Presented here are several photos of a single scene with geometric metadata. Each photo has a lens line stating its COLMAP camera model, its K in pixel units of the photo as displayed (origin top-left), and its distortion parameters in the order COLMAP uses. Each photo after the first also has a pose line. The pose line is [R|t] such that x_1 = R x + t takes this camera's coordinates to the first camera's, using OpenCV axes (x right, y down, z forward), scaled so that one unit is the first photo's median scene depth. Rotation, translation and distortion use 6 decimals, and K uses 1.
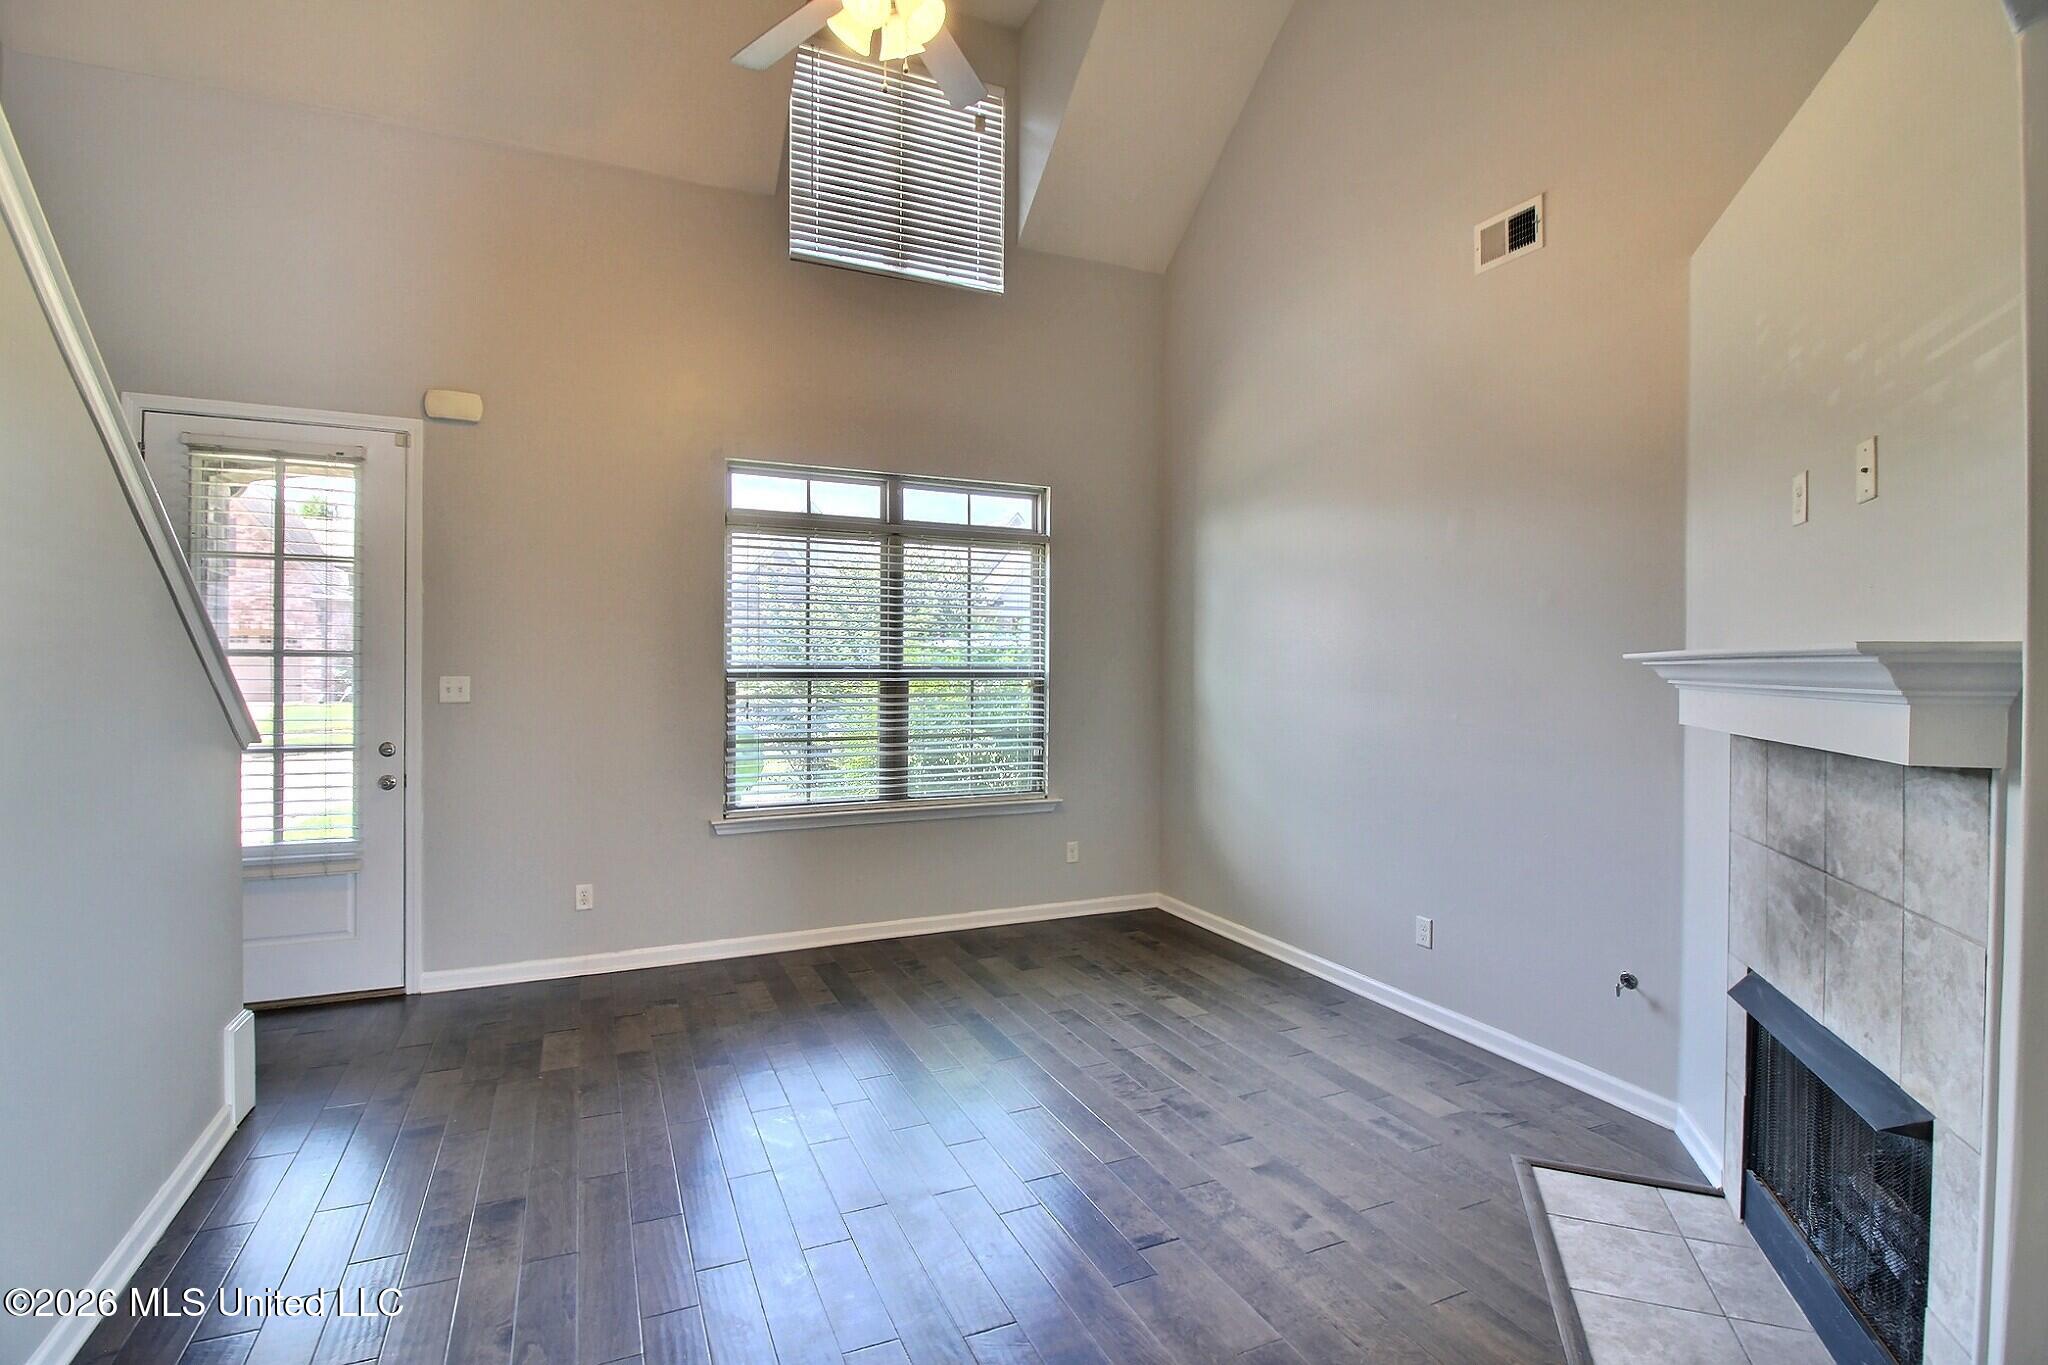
lens RADIAL K [[952.2, 0, 1021.3], [0, 952.2, 669.8], [0, 0, 1]] dist [-0.014802, -0.003547]
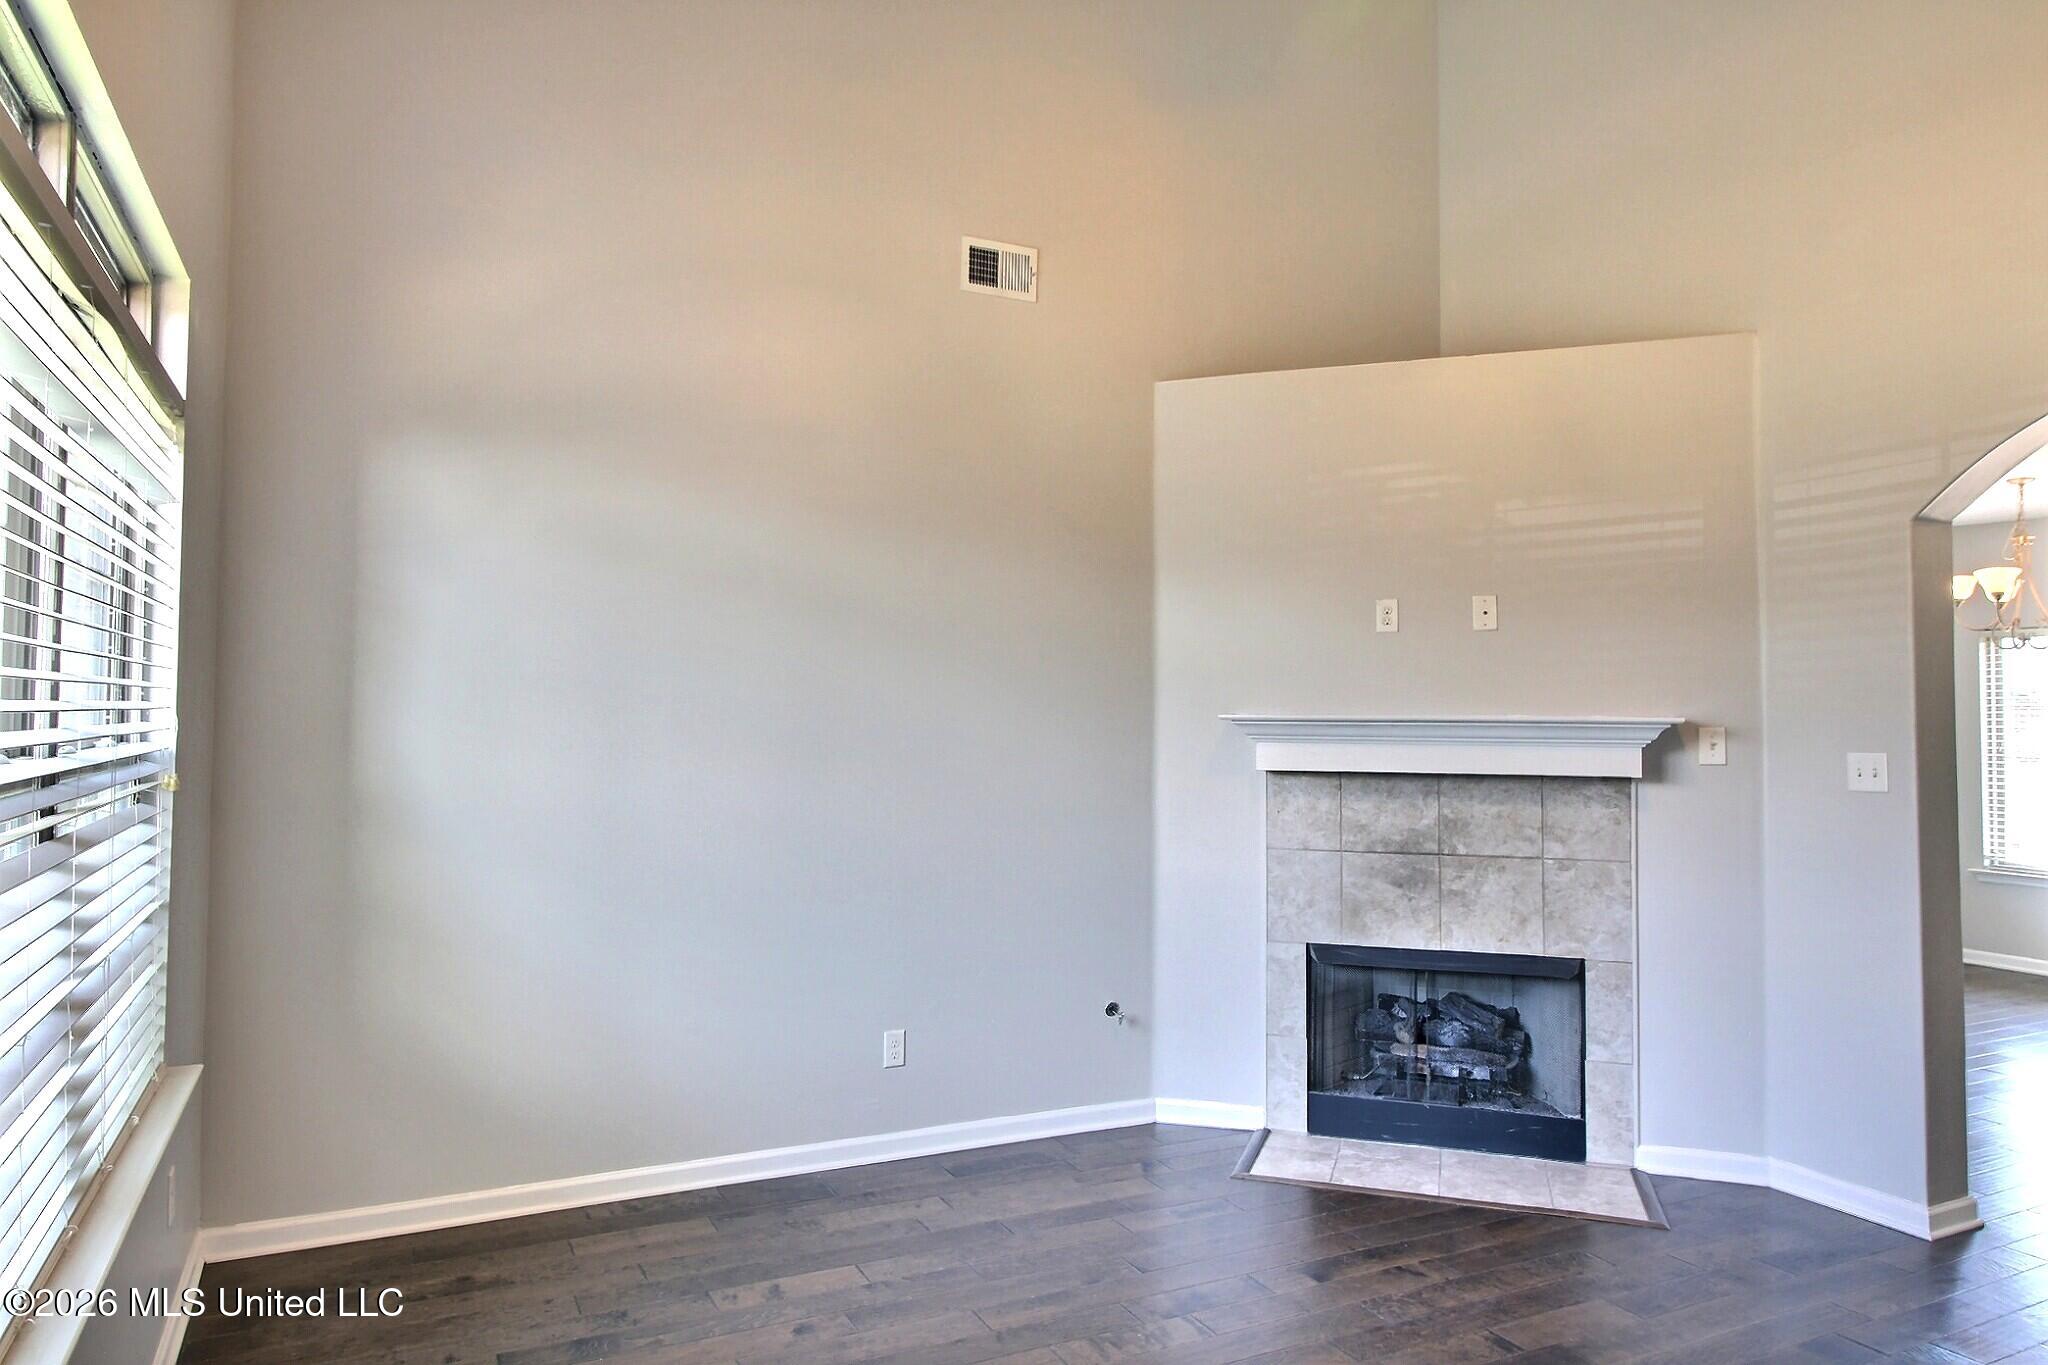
lens RADIAL K [[1303.9, 0, 1020.2], [0, 1303.9, 664.9], [0, 0, 1]] dist [0.007683, -0.010358]
pose [[-0.014801, 0.025199, 0.999573, -0.877398], [-0.001093, 0.999681, -0.025218, -0.032977], [-0.999890, -0.001466, -0.014768, 1.116778]]
